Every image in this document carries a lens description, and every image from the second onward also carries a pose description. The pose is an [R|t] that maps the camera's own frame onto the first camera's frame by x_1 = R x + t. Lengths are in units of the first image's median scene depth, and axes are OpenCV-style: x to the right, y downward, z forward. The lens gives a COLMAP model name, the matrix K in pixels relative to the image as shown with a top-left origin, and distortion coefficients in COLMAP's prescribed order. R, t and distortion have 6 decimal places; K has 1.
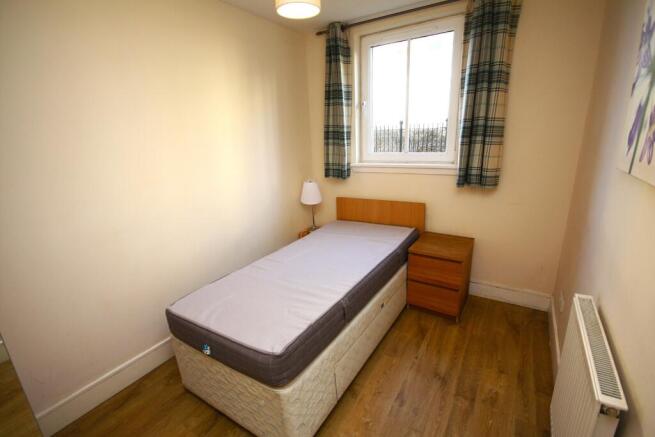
lens RADIAL K [[313.3, 0, 327.0], [0, 313.3, 219.8], [0, 0, 1]] dist [0.000695, 0.000610]
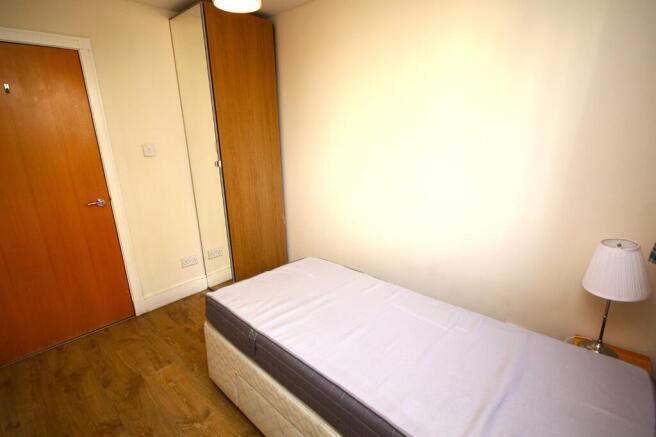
lens RADIAL K [[313.7, 0, 333.7], [0, 313.7, 215.2], [0, 0, 1]] dist [0.000695, 0.000610]
pose [[-0.159051, 0.303156, -0.939574, 0.616795], [-0.247749, 0.908980, 0.335224, -0.321553], [0.955679, 0.286096, -0.069467, 0.988539]]
